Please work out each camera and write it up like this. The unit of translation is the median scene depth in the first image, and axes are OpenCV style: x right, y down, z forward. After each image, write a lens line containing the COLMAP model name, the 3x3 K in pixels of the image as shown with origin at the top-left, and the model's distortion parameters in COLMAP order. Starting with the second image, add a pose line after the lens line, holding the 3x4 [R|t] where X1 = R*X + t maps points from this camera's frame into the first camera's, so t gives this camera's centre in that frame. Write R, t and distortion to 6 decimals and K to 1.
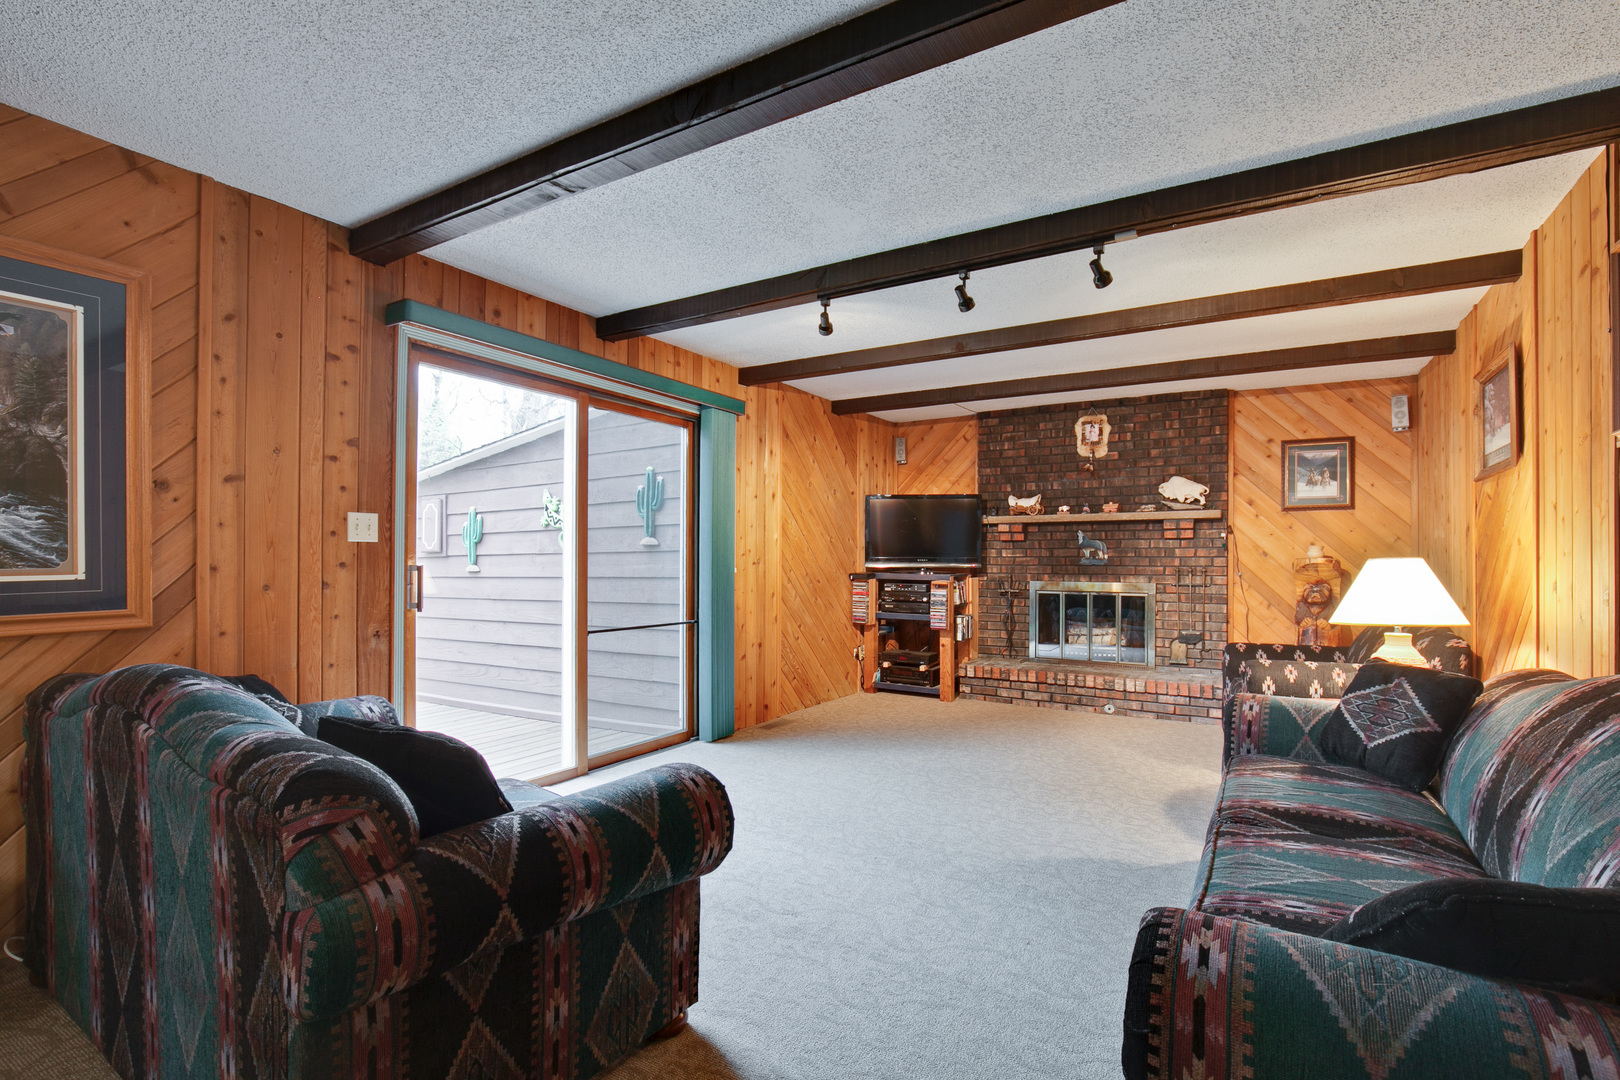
lens RADIAL K [[718.3, 0, 788.2], [0, 718.3, 581.1], [0, 0, 1]] dist [-0.027021, 0.006376]
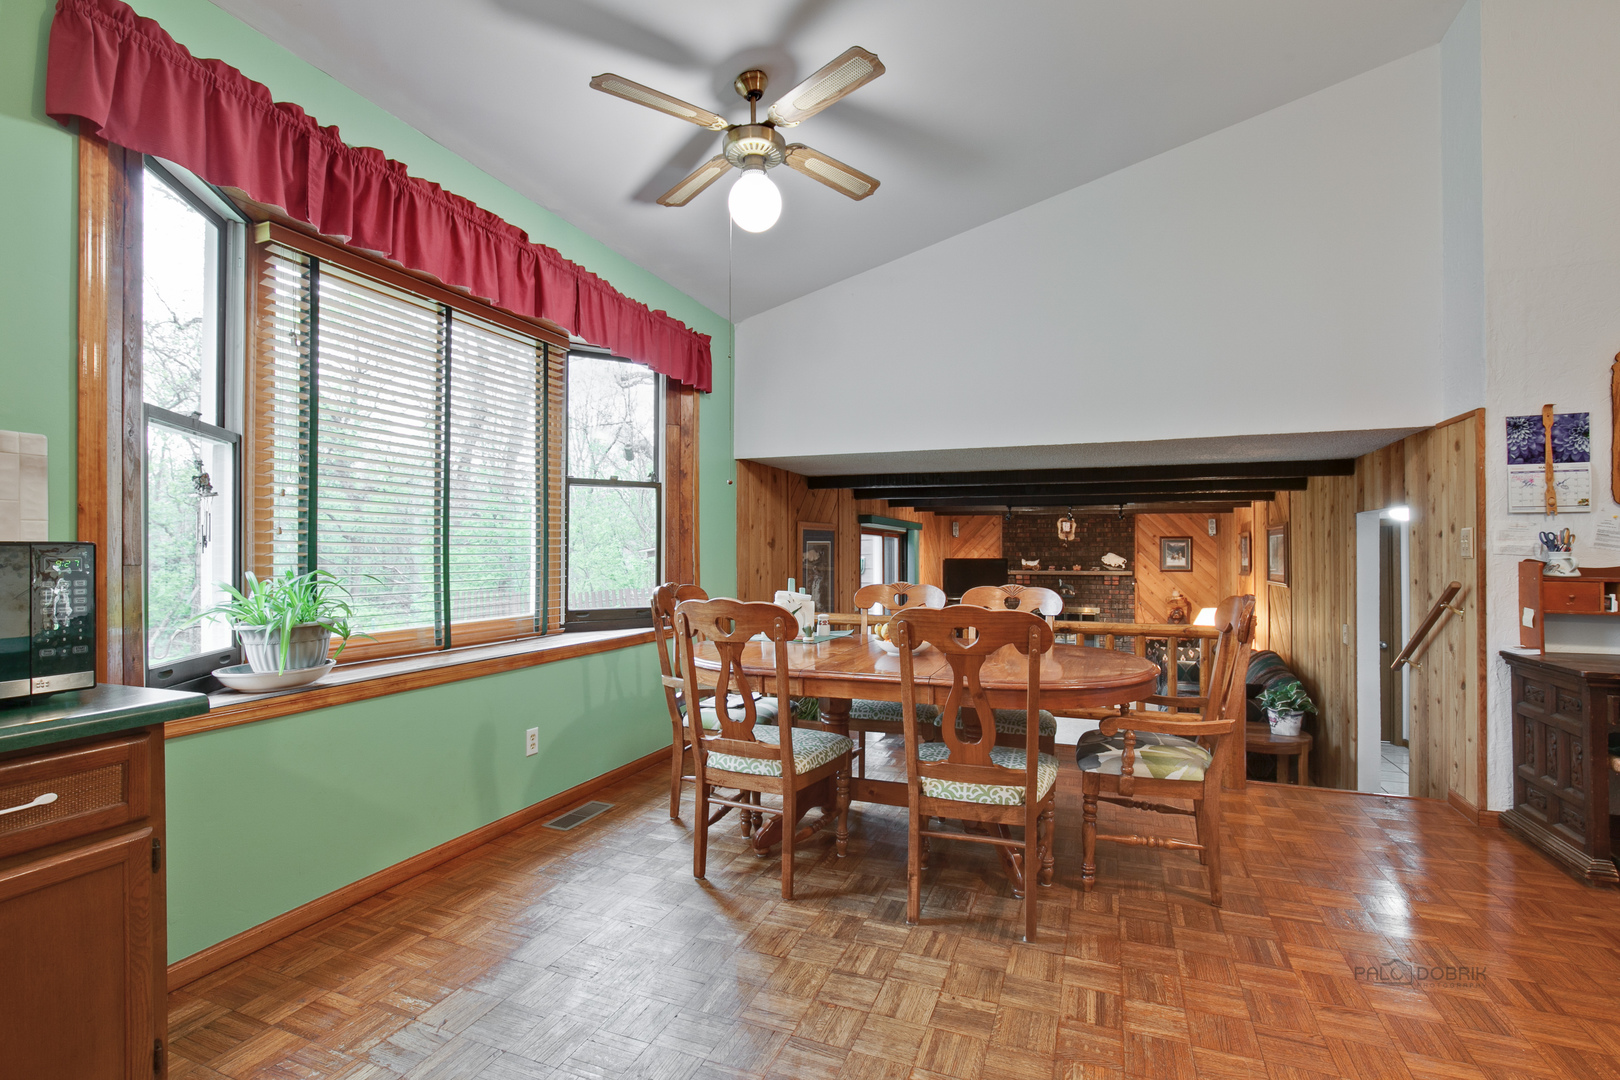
lens RADIAL K [[718.3, 0, 810.9], [0, 718.3, 550.3], [0, 0, 1]] dist [-0.027021, 0.006376]
pose [[0.980283, 0.003305, 0.197572, -0.602666], [0.003219, 0.999460, -0.032692, -0.089830], [-0.197573, 0.032683, 0.979743, -0.701645]]
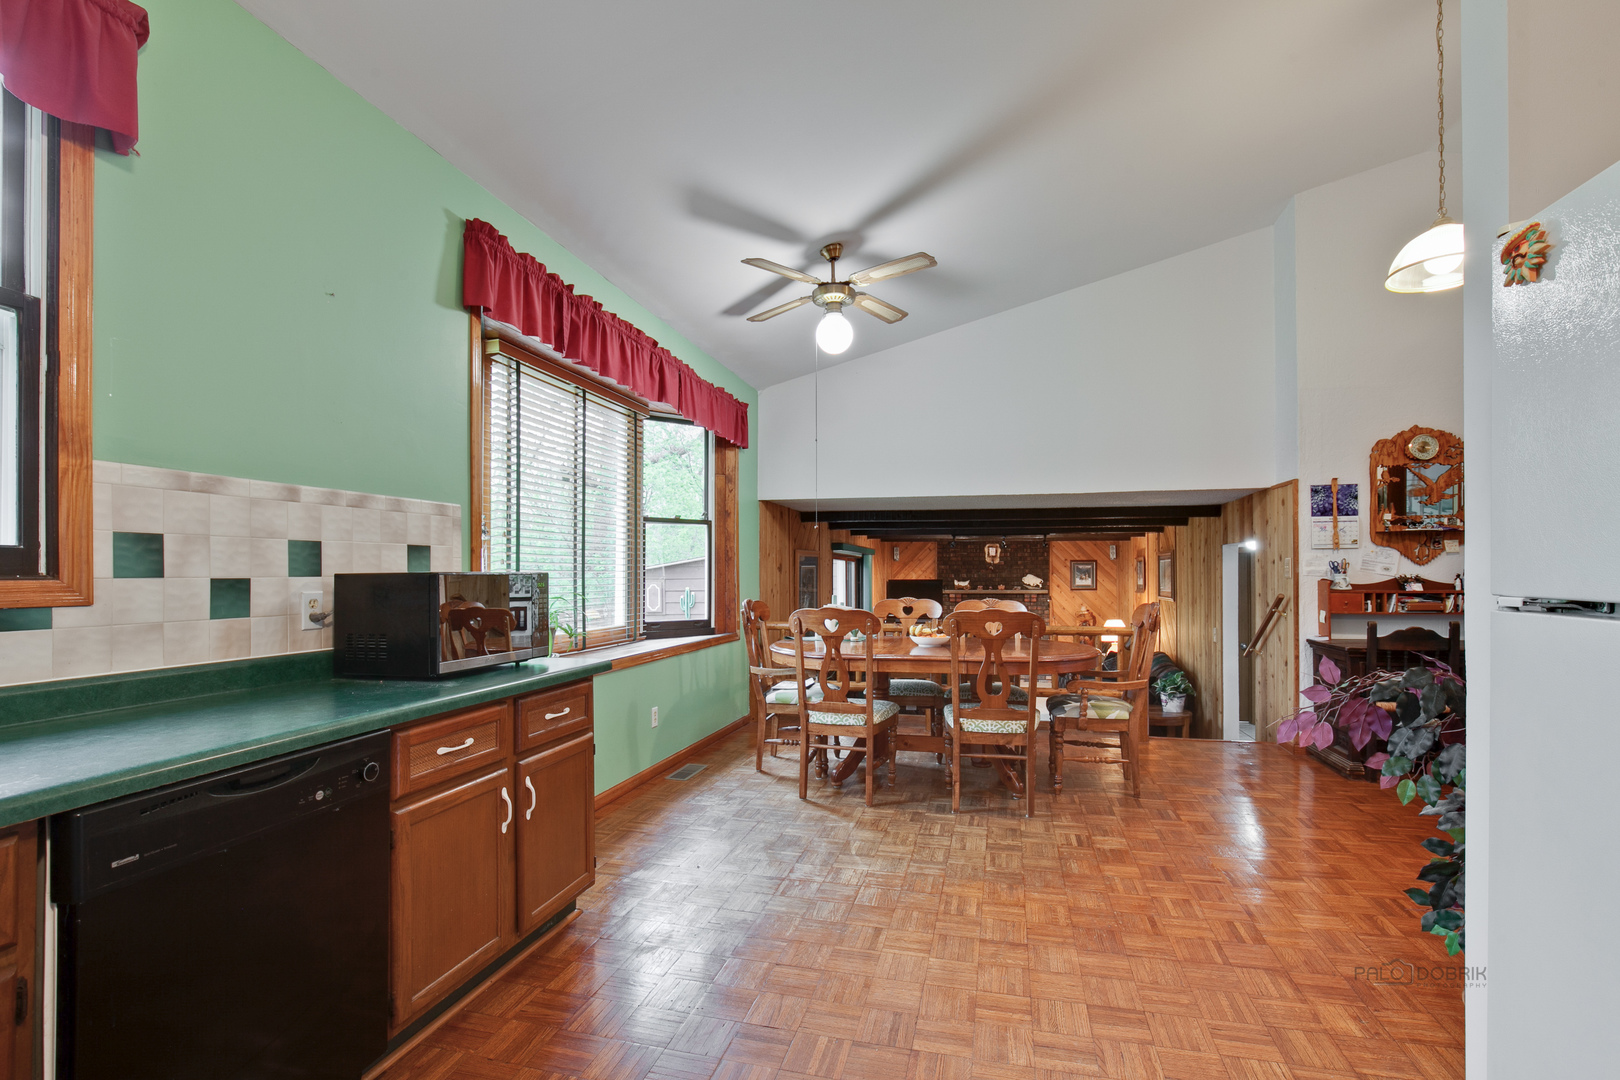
lens RADIAL K [[718.3, 0, 812.5], [0, 718.3, 573.9], [0, 0, 1]] dist [-0.027021, 0.006376]
pose [[0.947718, -0.000161, 0.319110, -0.778328], [0.009933, 0.999530, -0.028998, -0.086507], [-0.318956, 0.030651, 0.947274, -0.867714]]
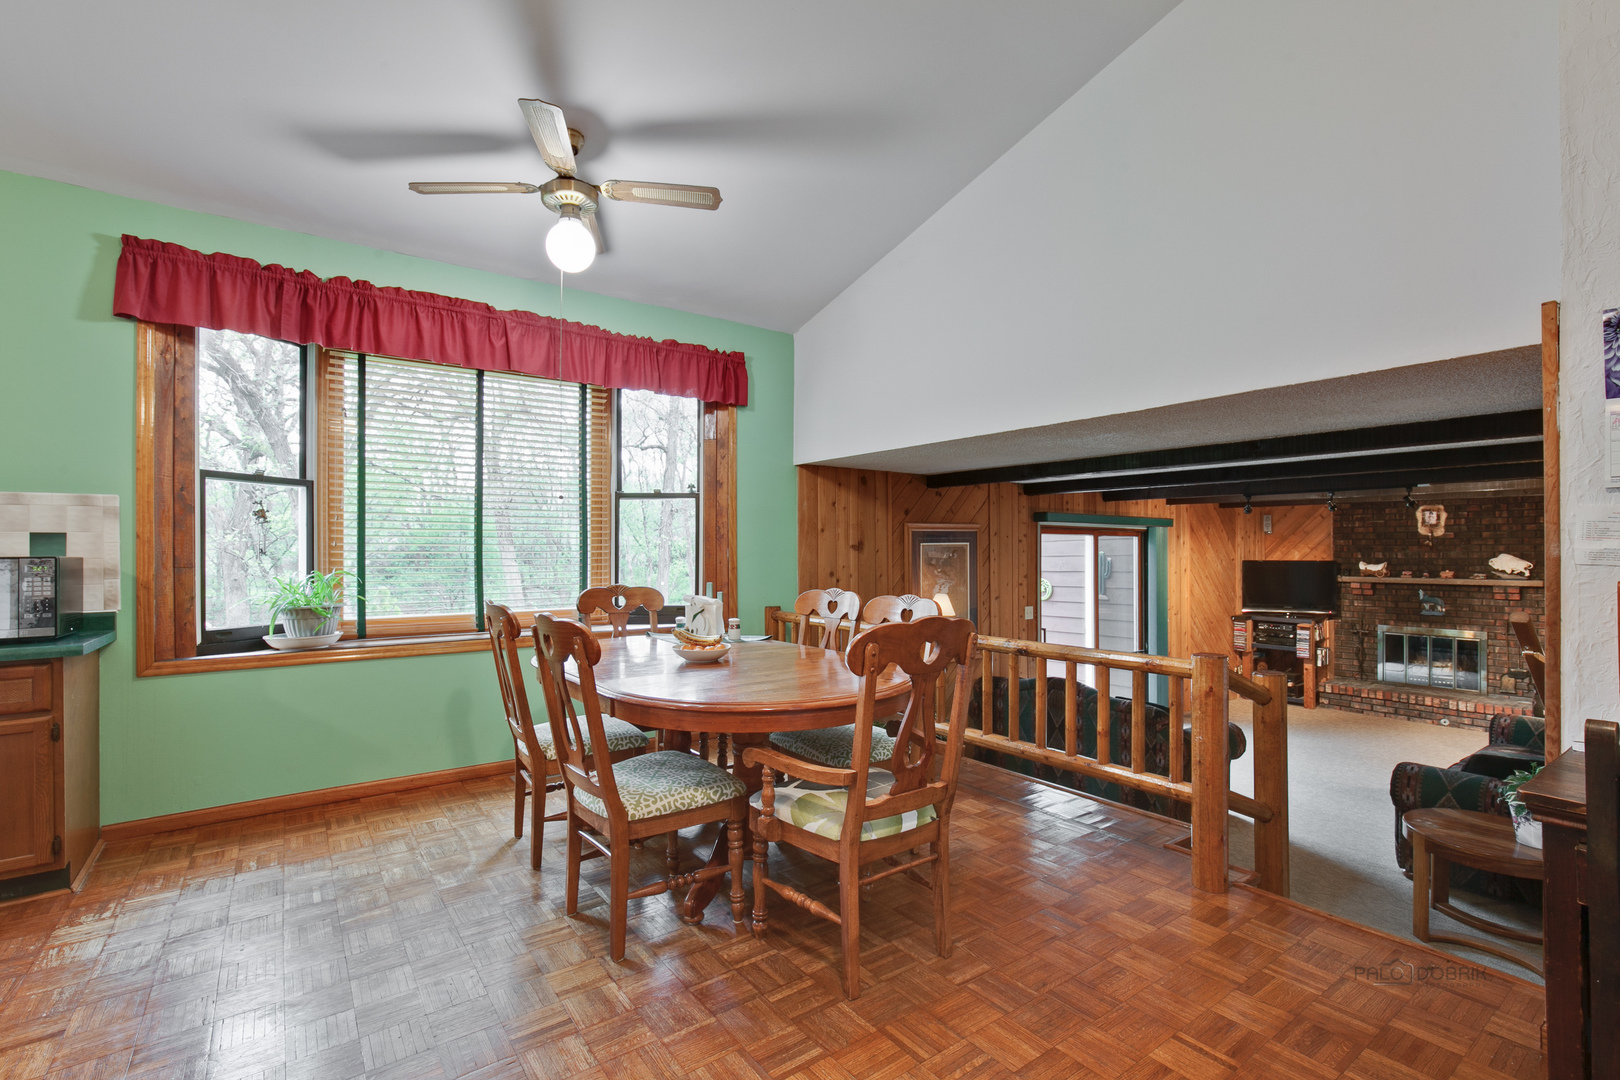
lens RADIAL K [[718.3, 0, 828.3], [0, 718.3, 551.4], [0, 0, 1]] dist [-0.027021, 0.006376]
pose [[0.940439, 0.000479, -0.339961, -0.199927], [-0.010270, 0.999583, -0.027002, -0.097306], [0.339806, 0.028885, 0.940052, -0.665201]]
